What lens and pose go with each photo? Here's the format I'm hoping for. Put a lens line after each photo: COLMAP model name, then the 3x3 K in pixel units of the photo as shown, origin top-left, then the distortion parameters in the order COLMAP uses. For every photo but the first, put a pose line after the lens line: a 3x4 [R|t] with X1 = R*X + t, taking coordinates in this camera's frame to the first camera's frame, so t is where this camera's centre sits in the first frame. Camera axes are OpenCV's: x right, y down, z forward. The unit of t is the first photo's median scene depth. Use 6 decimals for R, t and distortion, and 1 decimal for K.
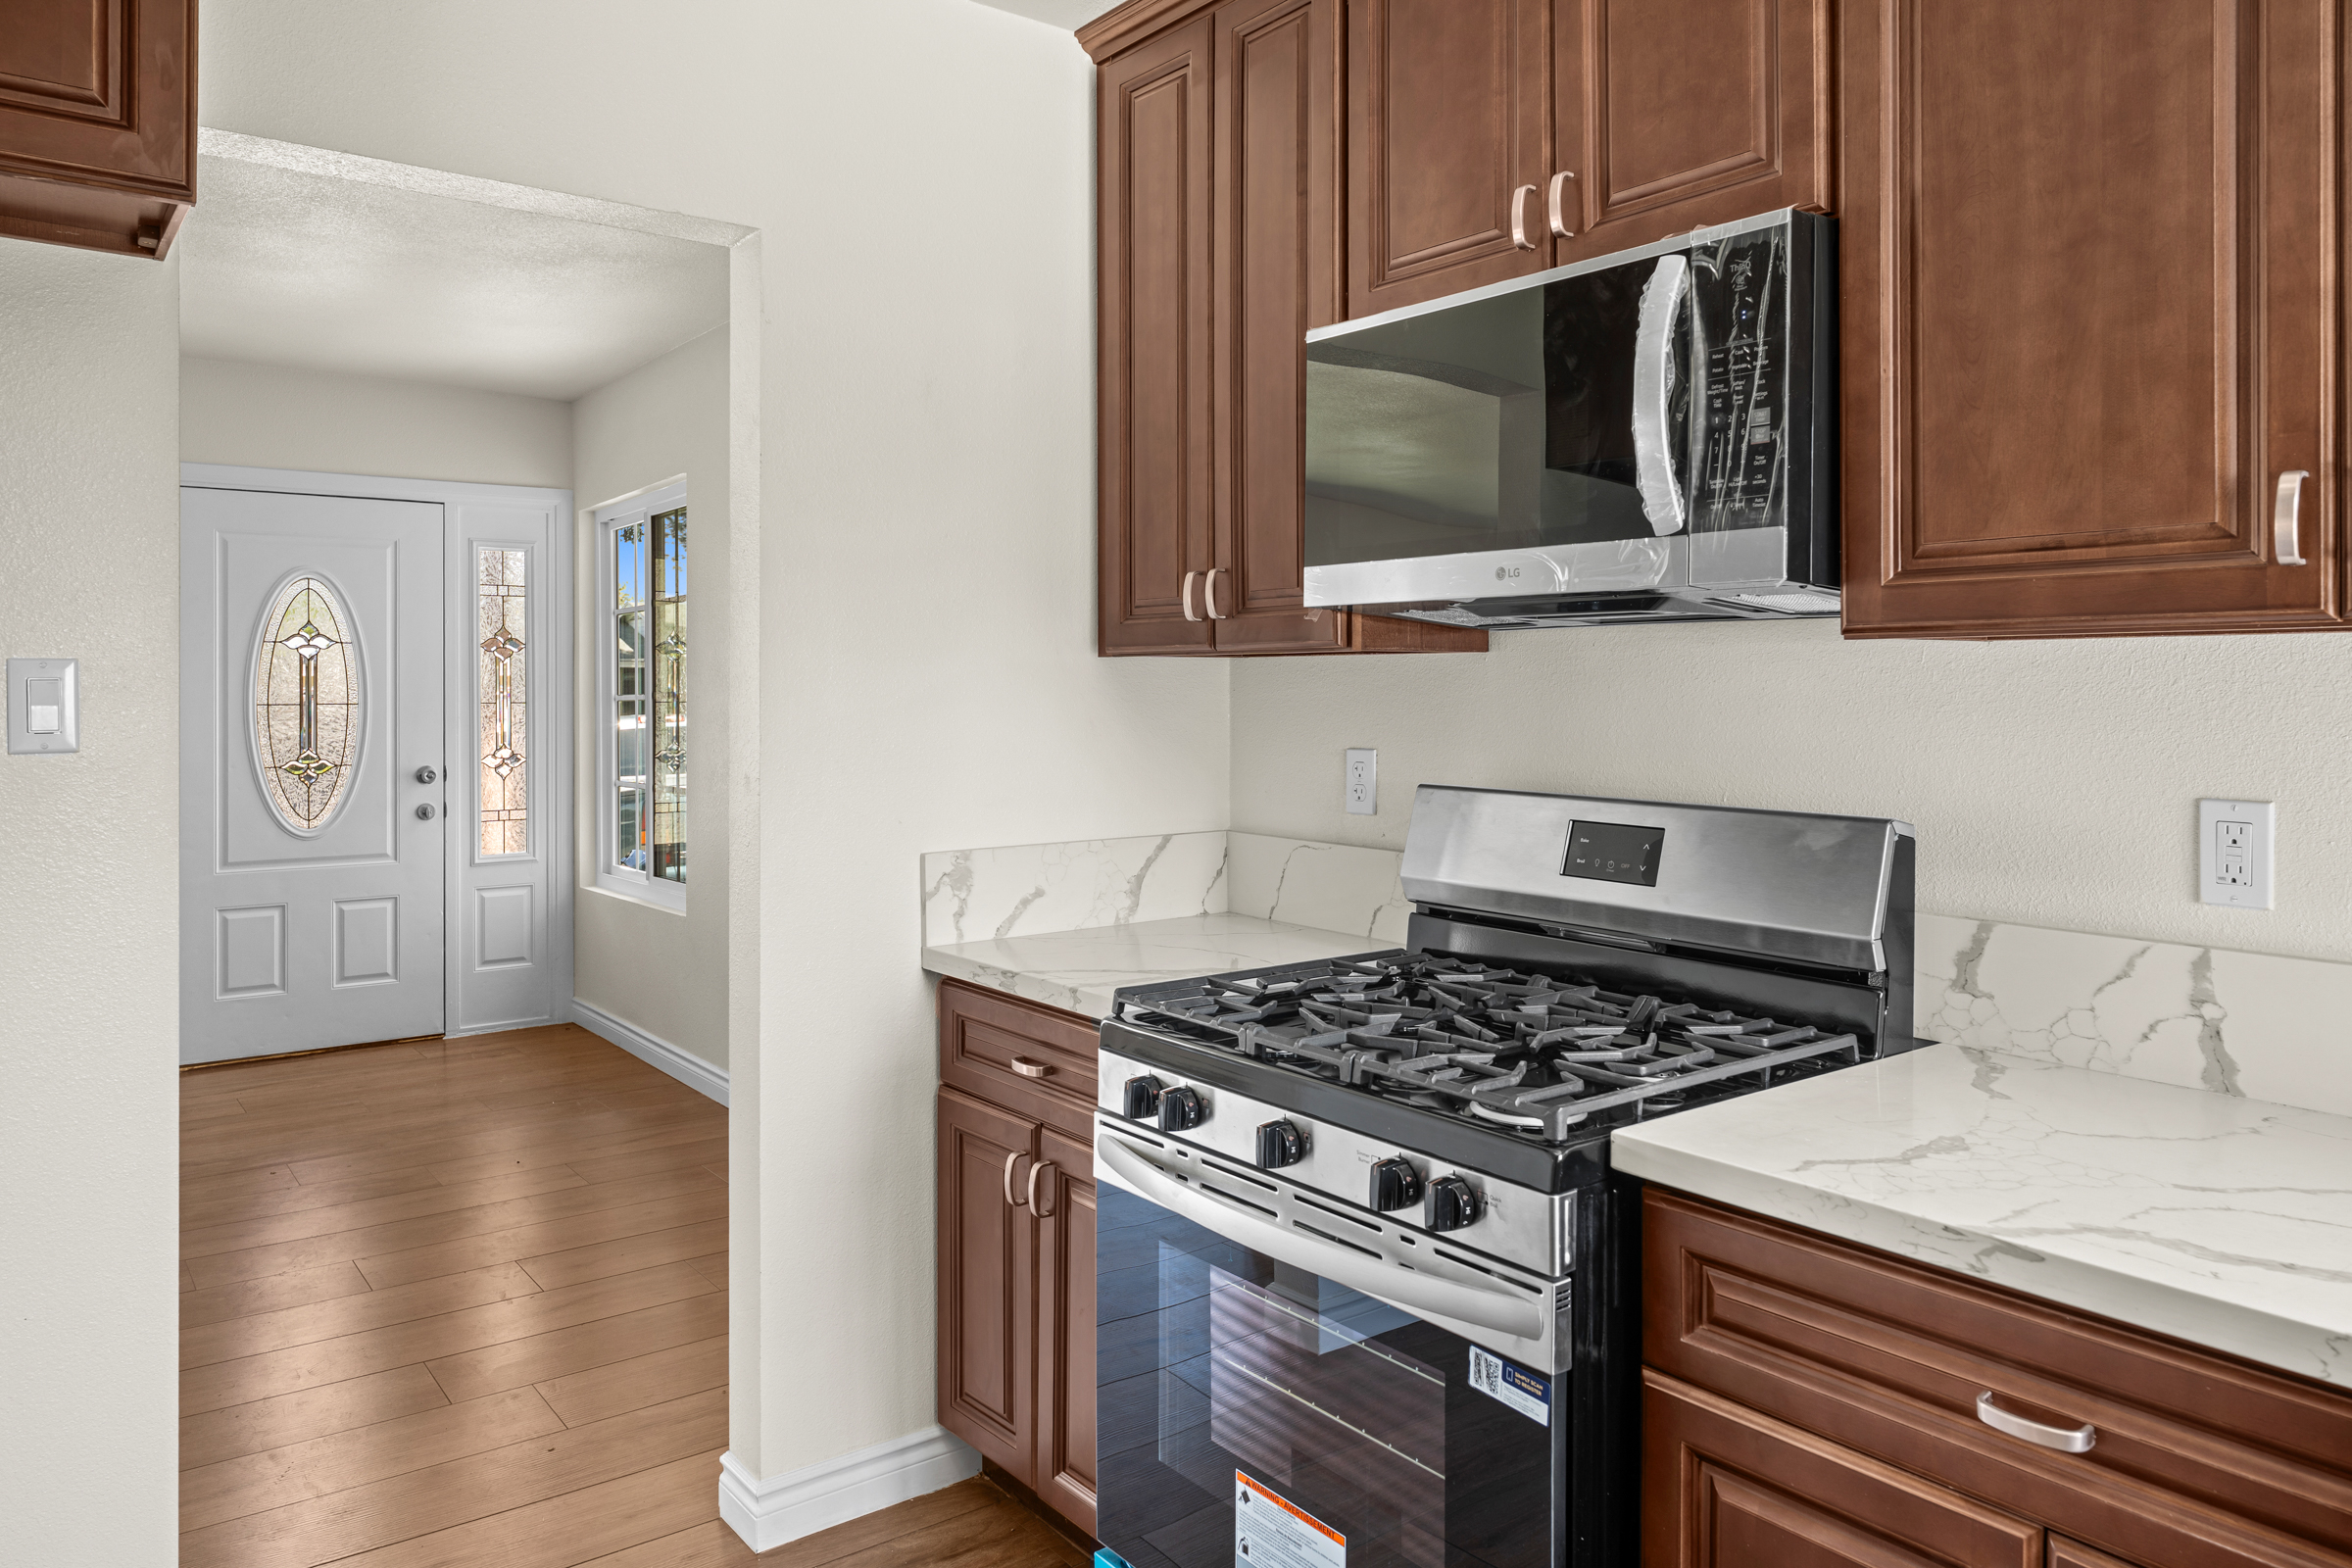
lens RADIAL K [[1581.5, 0, 1172.4], [0, 1581.5, 688.2], [0, 0, 1]] dist [0.000074, -0.001985]
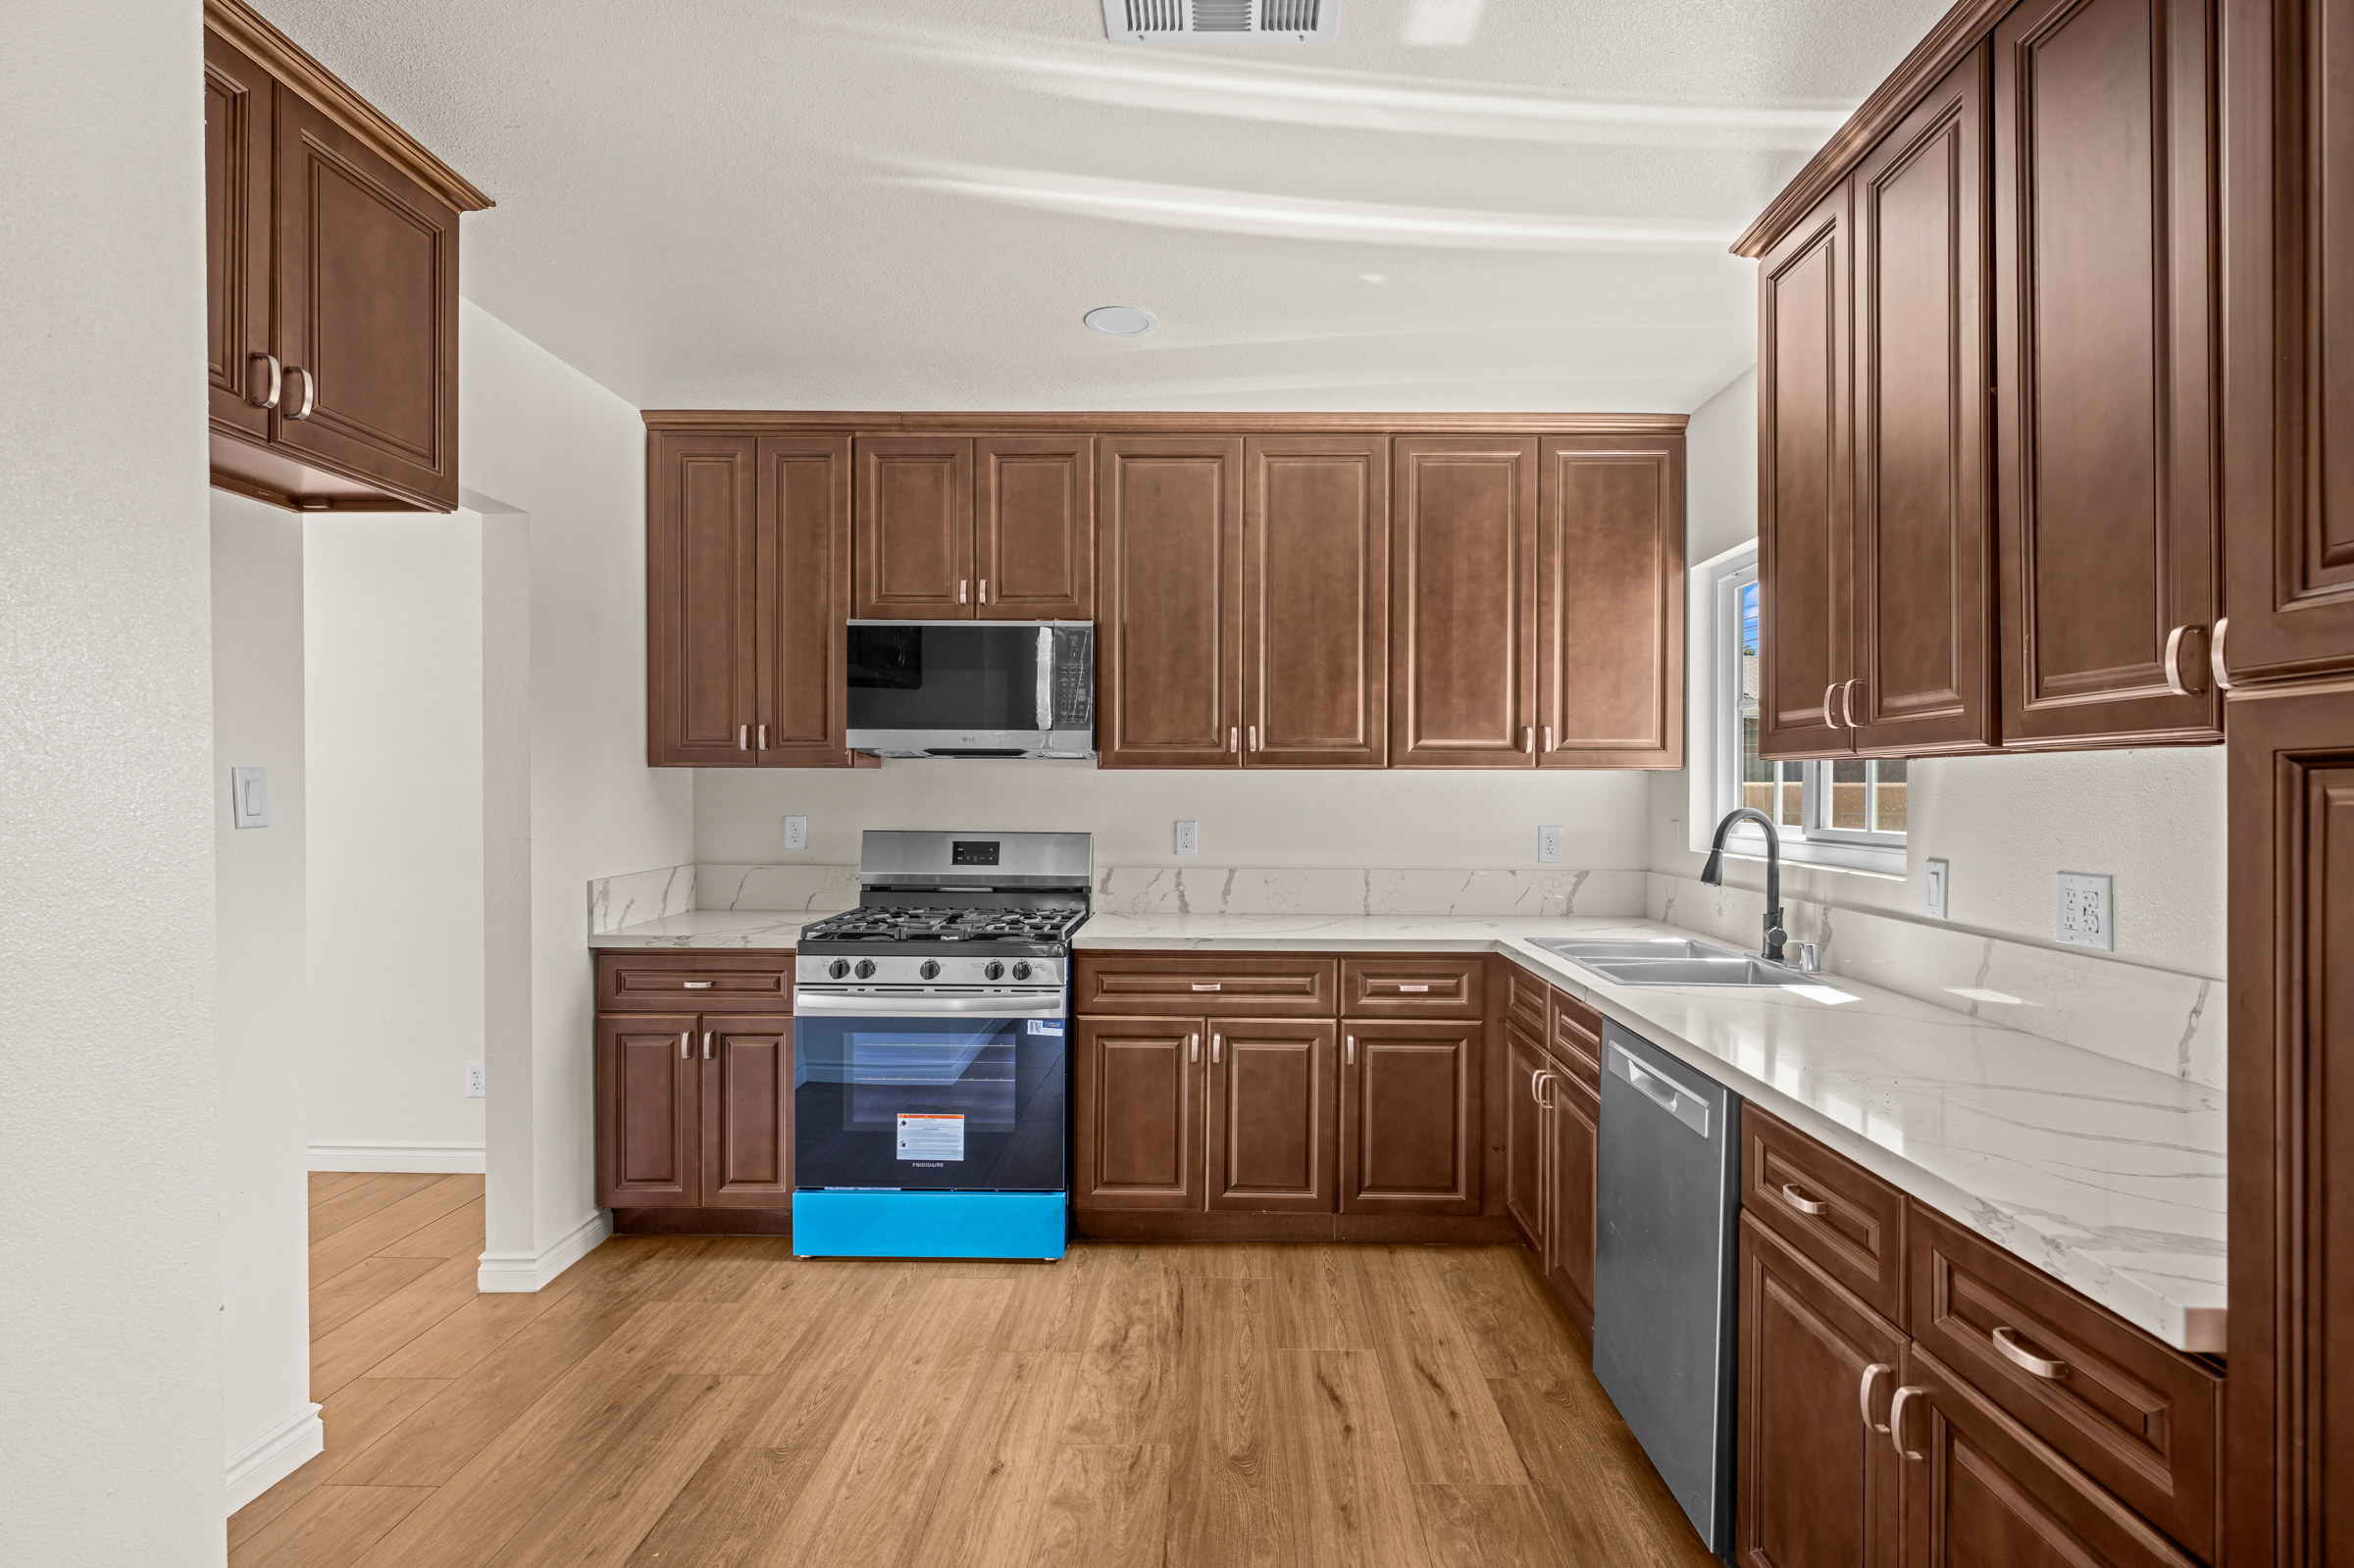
lens RADIAL K [[1186.6, 0, 1213.3], [0, 1186.6, 791.4], [0, 0, 1]] dist [-0.000543, 0.000533]
pose [[0.612894, 0.000219, 0.790165, -1.084805], [-0.004169, 0.999987, 0.002957, 0.002454], [-0.790155, -0.005106, 0.612886, -0.468104]]
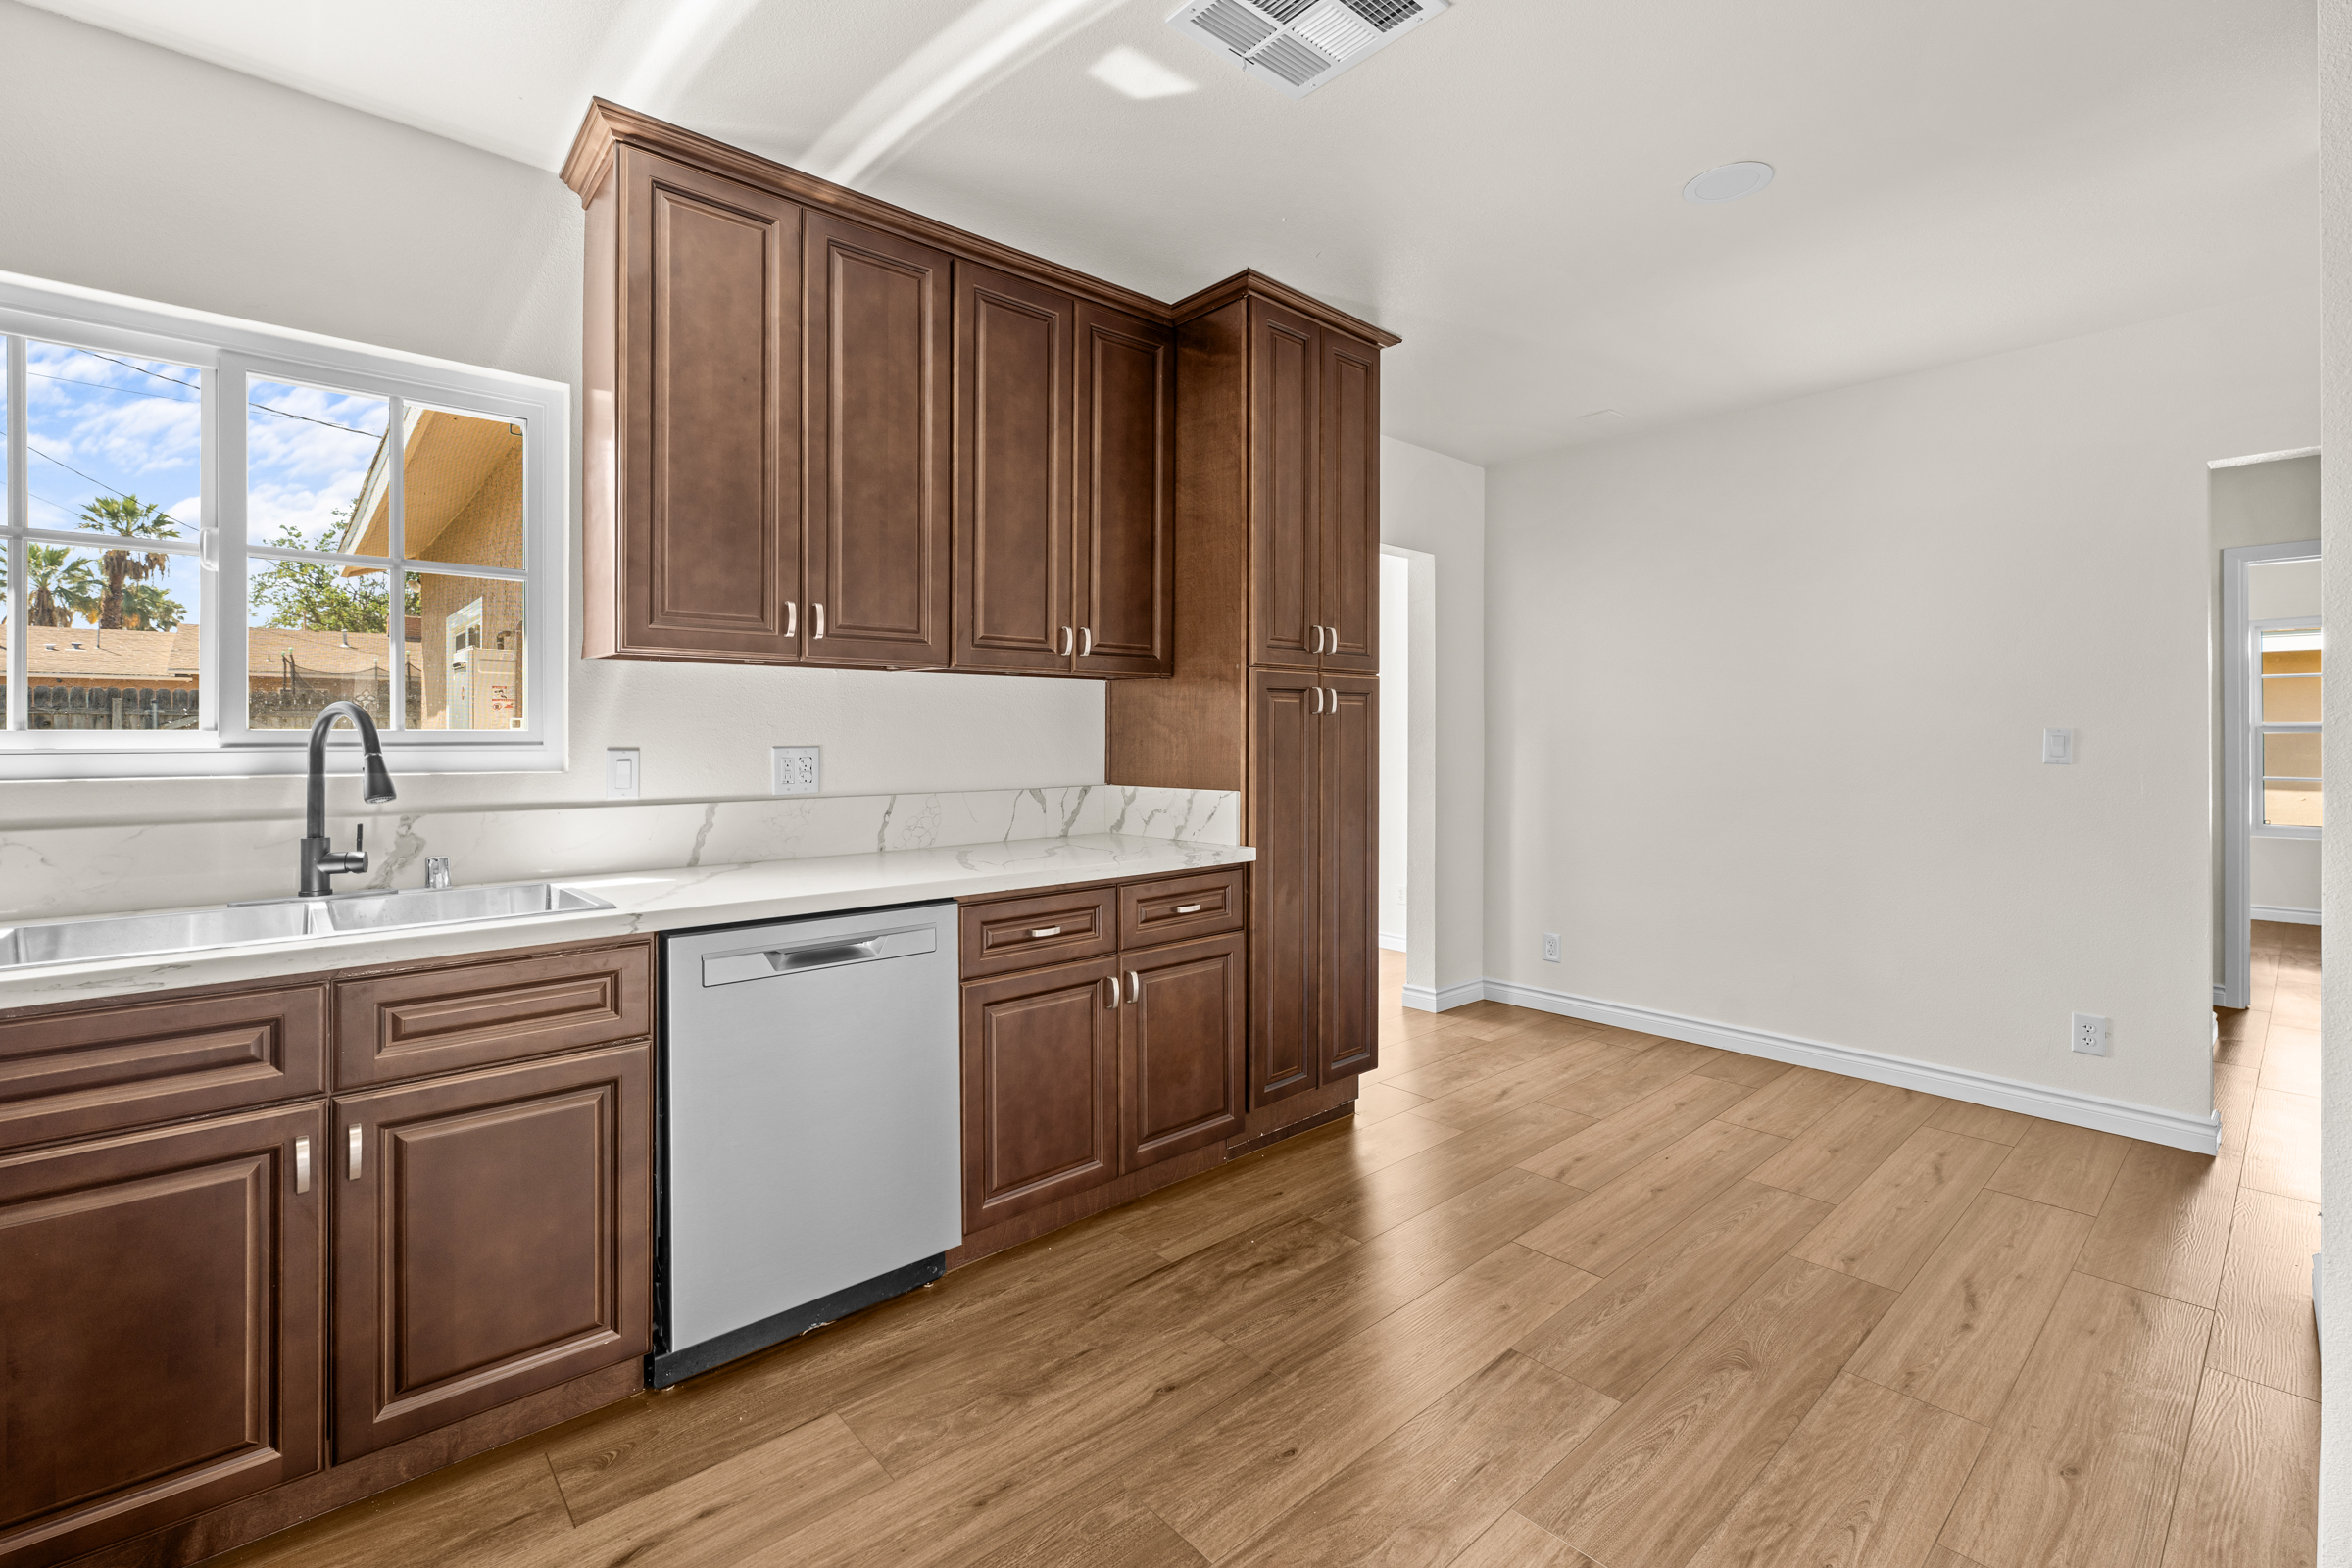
lens RADIAL K [[999.2, 0, 1198.5], [0, 999.2, 728.9], [0, 0, 1]] dist [-0.004544, 0.000539]
pose [[-0.996679, 0.000959, -0.081430, -0.177450], [0.001098, 0.999998, -0.001653, 0.056278], [0.081428, -0.001736, -0.996678, 1.041093]]
